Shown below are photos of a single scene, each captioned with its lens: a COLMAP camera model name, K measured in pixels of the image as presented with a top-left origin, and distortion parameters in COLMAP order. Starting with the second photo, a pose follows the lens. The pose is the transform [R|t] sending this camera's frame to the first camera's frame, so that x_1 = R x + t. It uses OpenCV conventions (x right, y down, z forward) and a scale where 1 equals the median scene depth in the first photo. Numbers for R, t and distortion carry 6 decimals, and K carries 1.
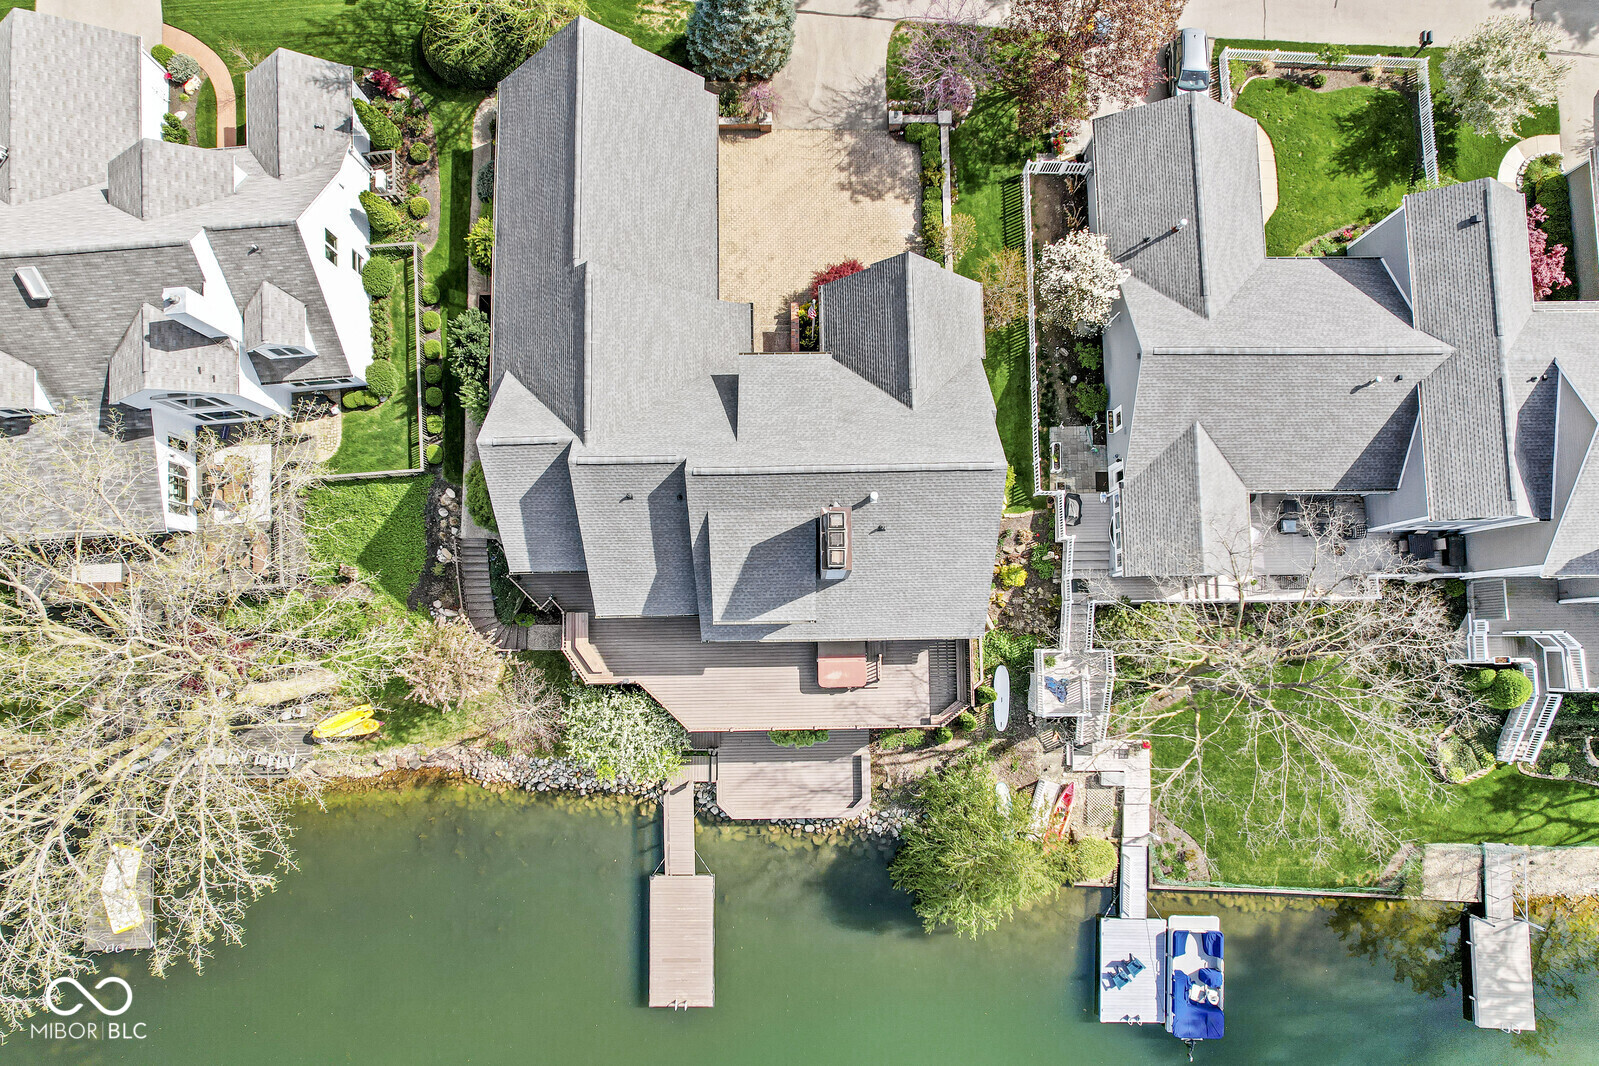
lens RADIAL K [[1043.0, 0, 799.3], [0, 1043.0, 530.4], [0, 0, 1]] dist [-0.071641, 0.061792]
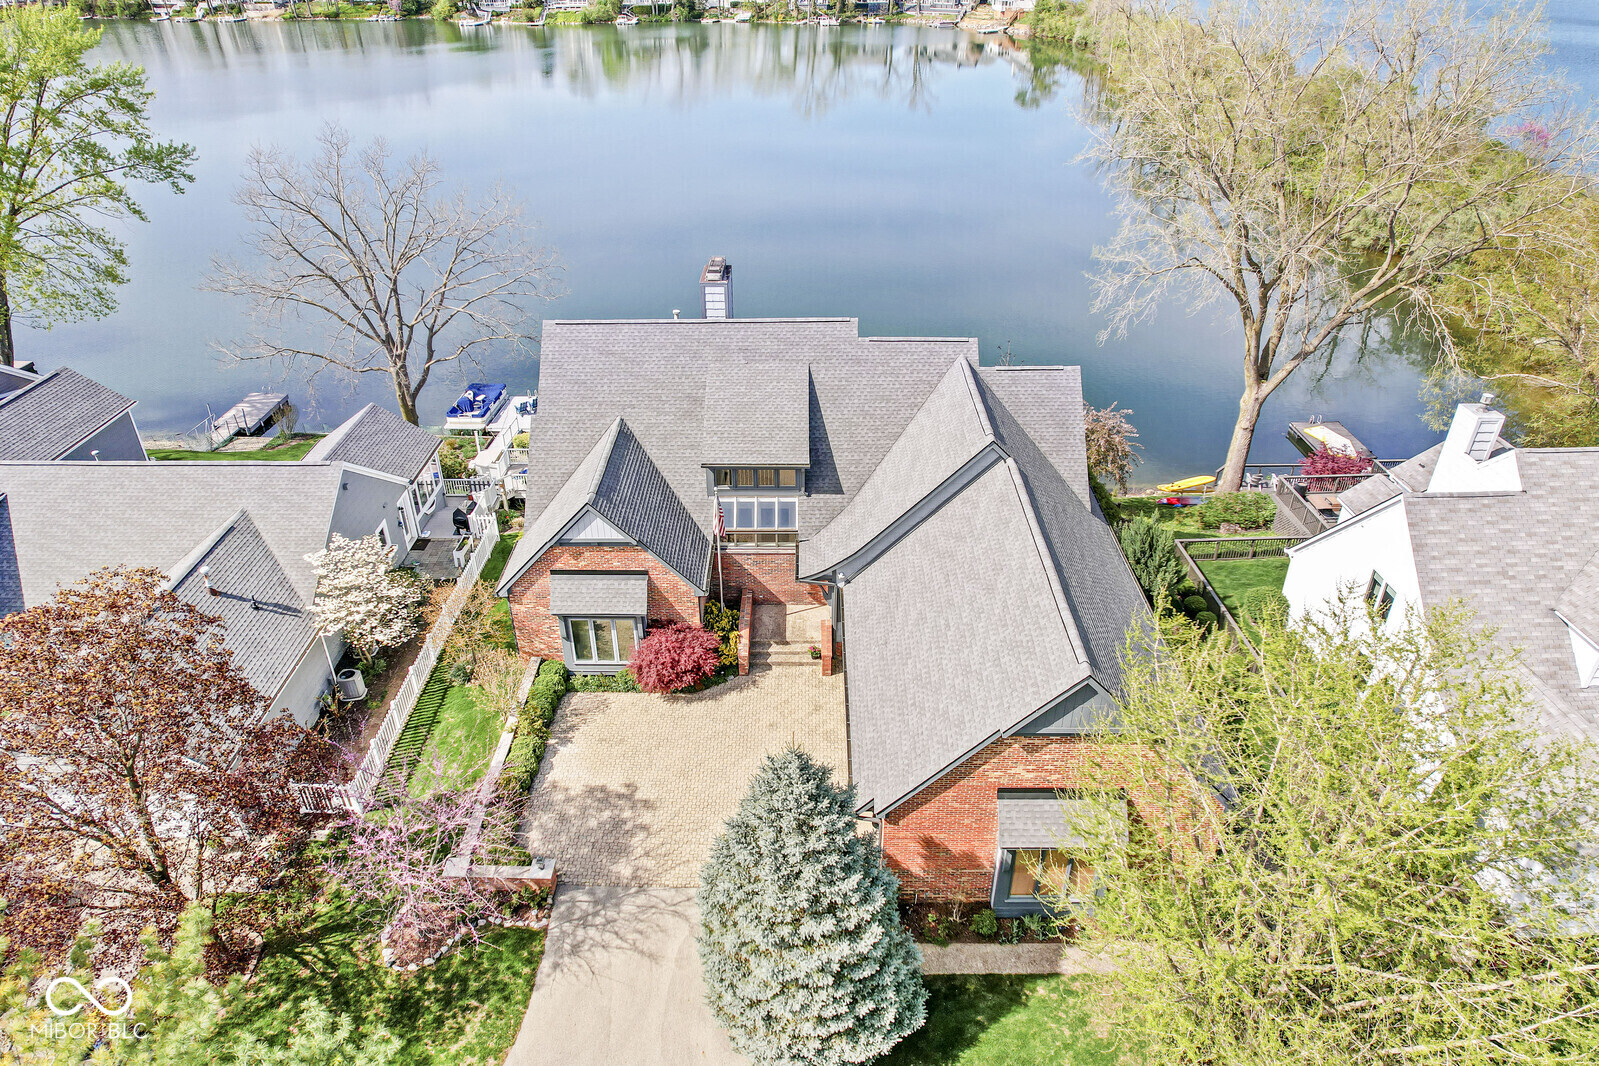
lens RADIAL K [[1043.0, 0, 798.9], [0, 1043.0, 540.2], [0, 0, 1]] dist [-0.071641, 0.061792]
pose [[-0.999612, -0.003795, 0.027601, -0.062954], [0.026597, -0.425019, 0.904794, -0.825716], [0.008298, 0.905176, 0.424955, 0.599693]]
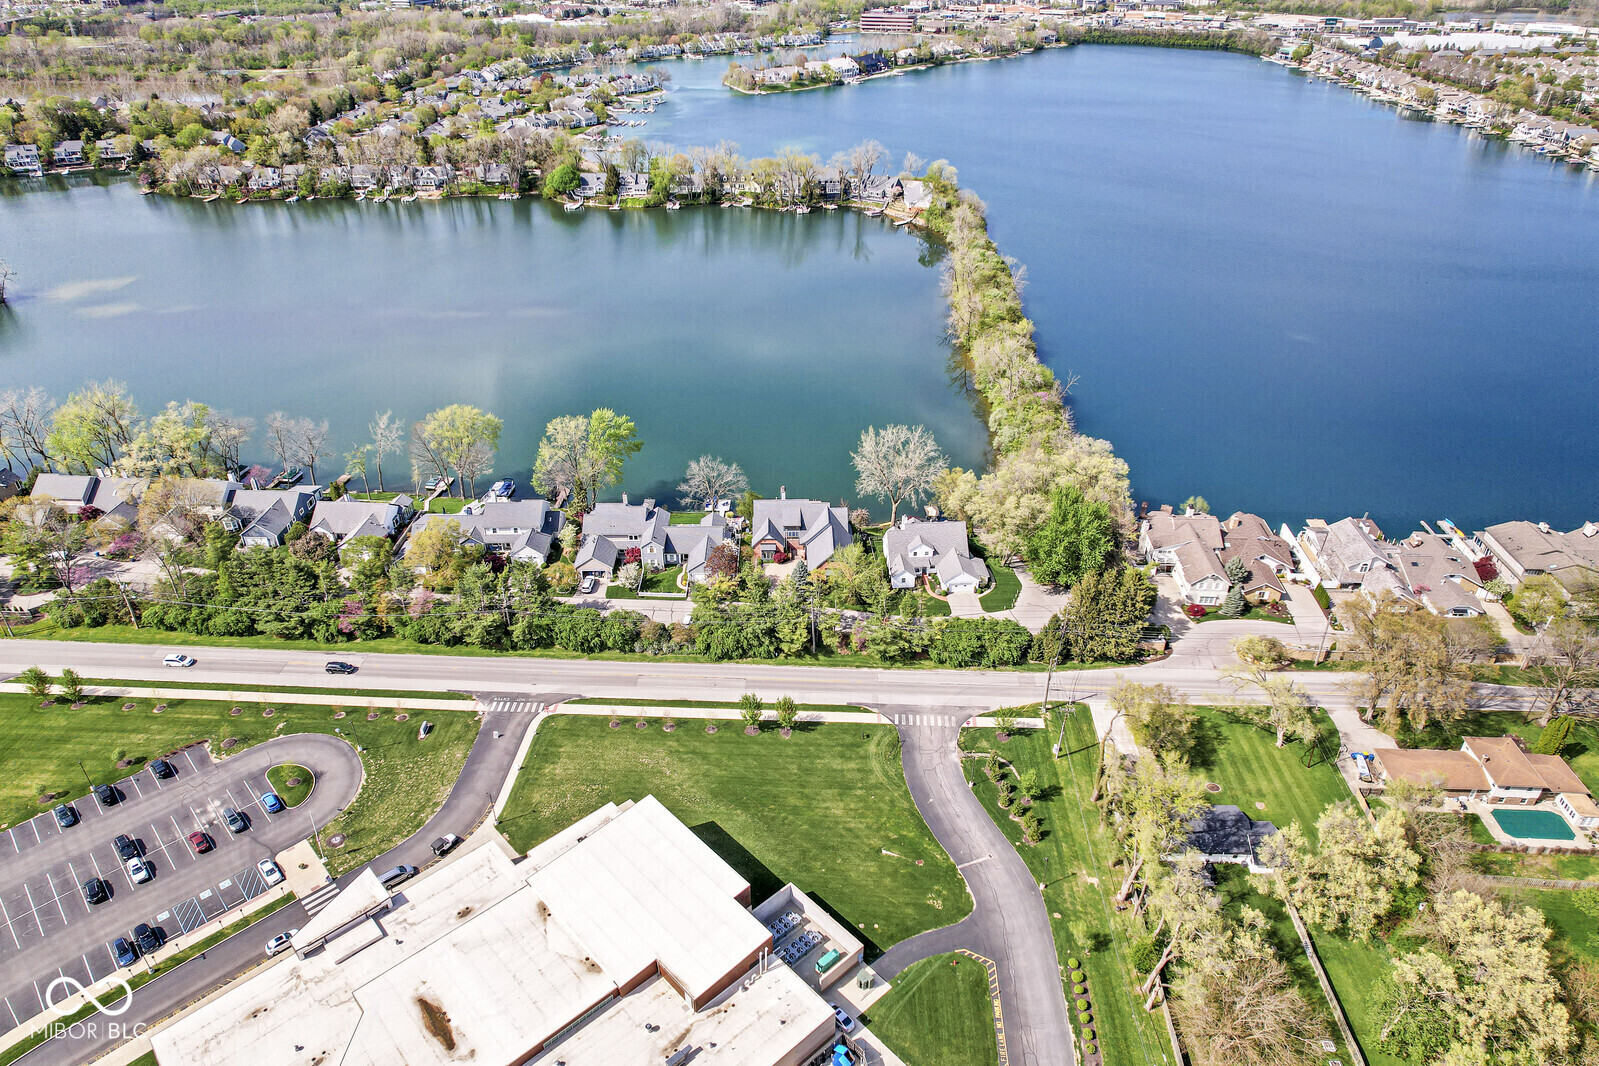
lens RADIAL K [[1043.0, 0, 805.1], [0, 1043.0, 536.0], [0, 0, 1]] dist [-0.071641, 0.061792]
pose [[-0.999964, 0.008467, 0.000896, -0.071636], [-0.002788, -0.425032, 0.905174, -4.211294], [0.008045, 0.905139, 0.425040, -1.001205]]
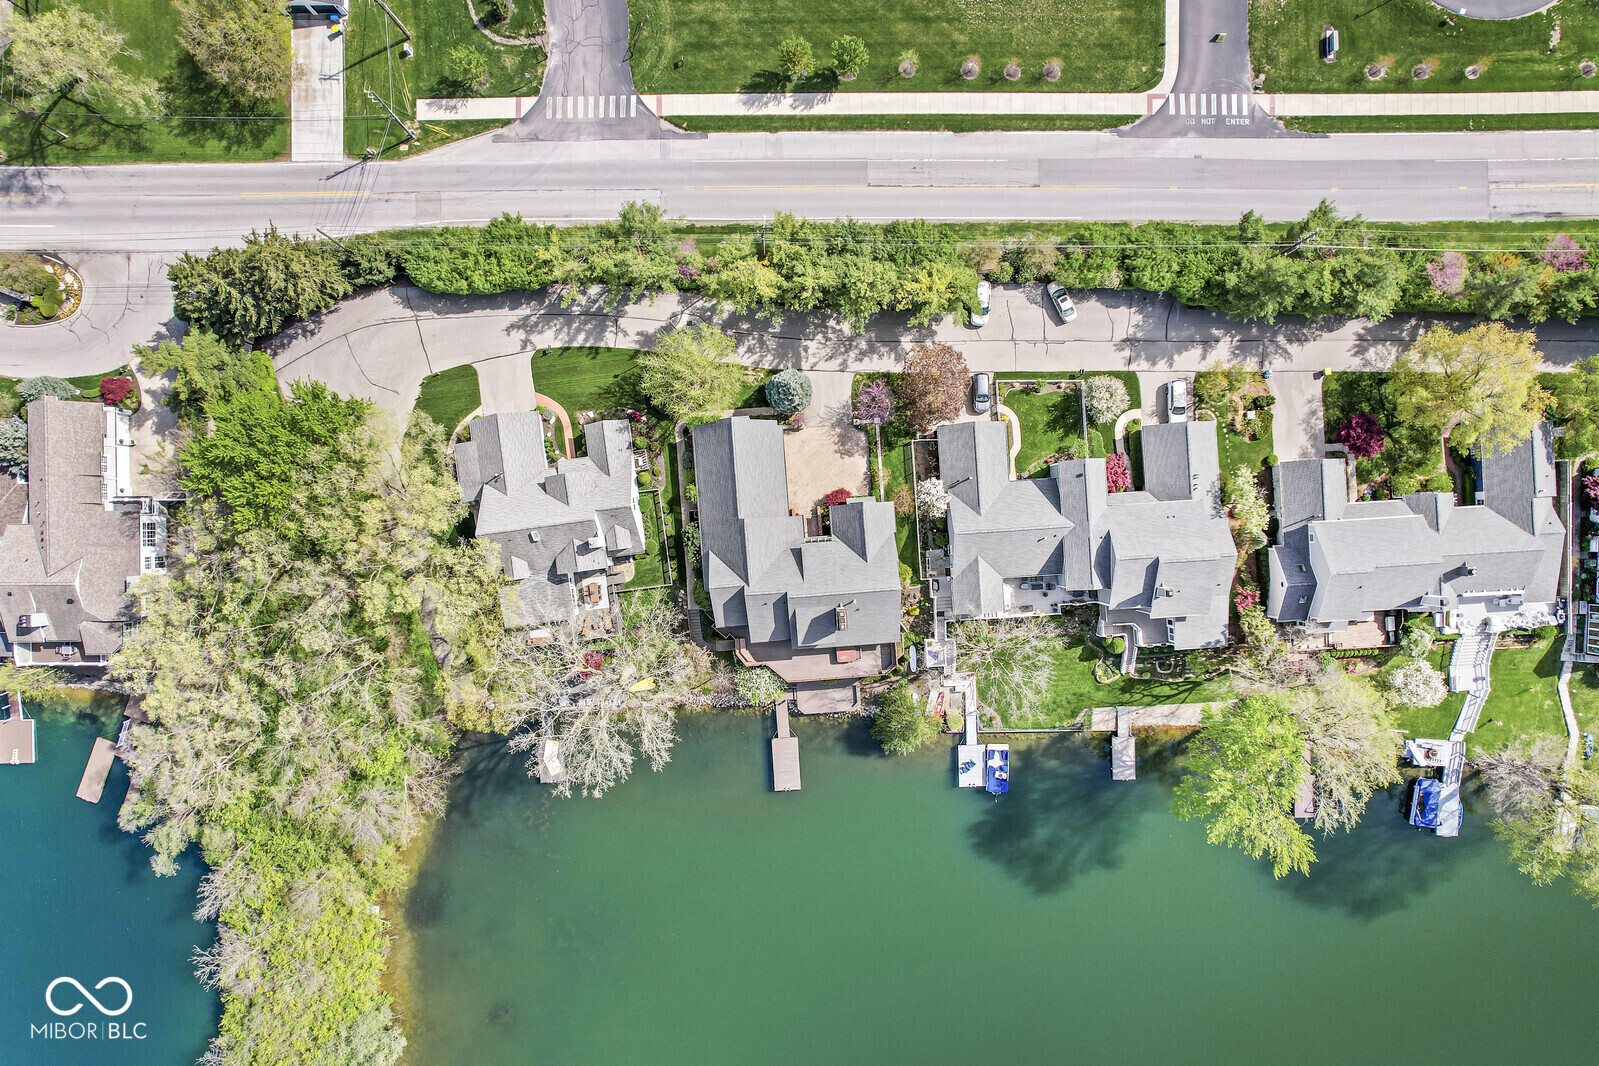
lens RADIAL K [[1043.0, 0, 794.1], [0, 1043.0, 529.5], [0, 0, 1]] dist [-0.071641, 0.061792]
pose [[0.998317, -0.057805, -0.004658, -0.052202], [0.057962, 0.991968, 0.112429, -0.430803], [-0.001878, -0.112510, 0.993649, -1.389026]]
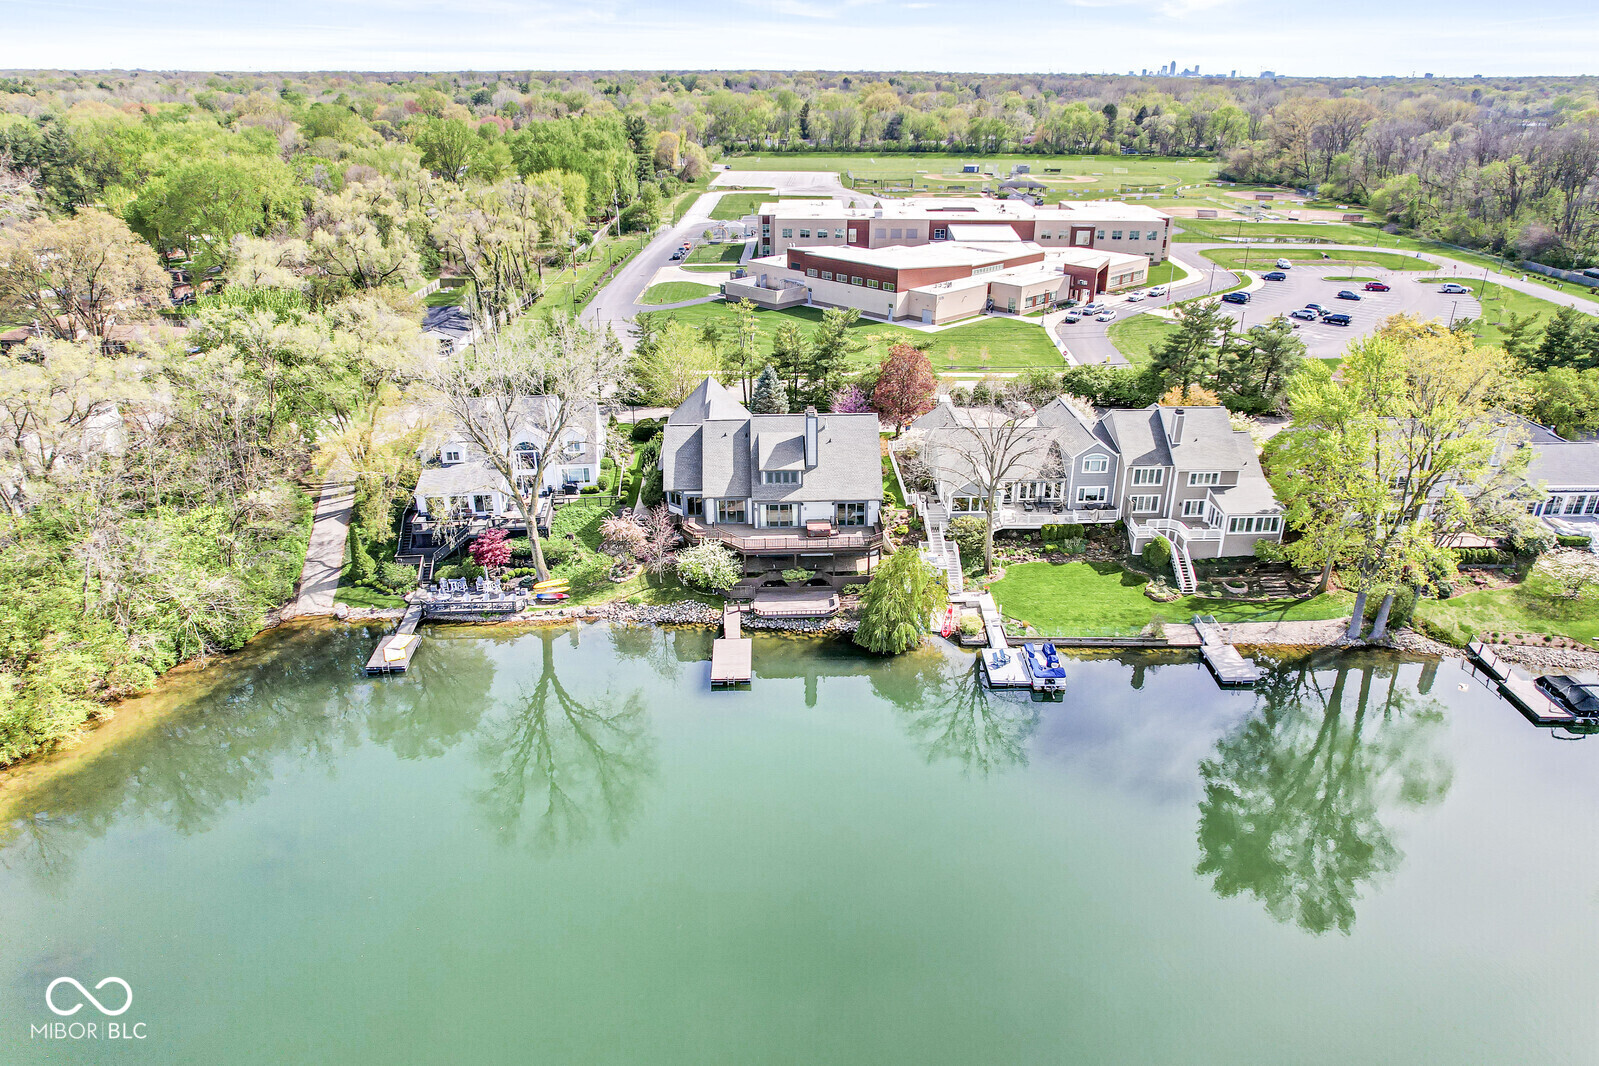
lens RADIAL K [[1043.0, 0, 799.1], [0, 1043.0, 528.2], [0, 0, 1]] dist [-0.071641, 0.061792]
pose [[0.999621, -0.007976, 0.026367, -0.048080], [0.026907, 0.487774, -0.872555, 1.780148], [-0.005902, 0.872934, 0.487803, -0.000146]]
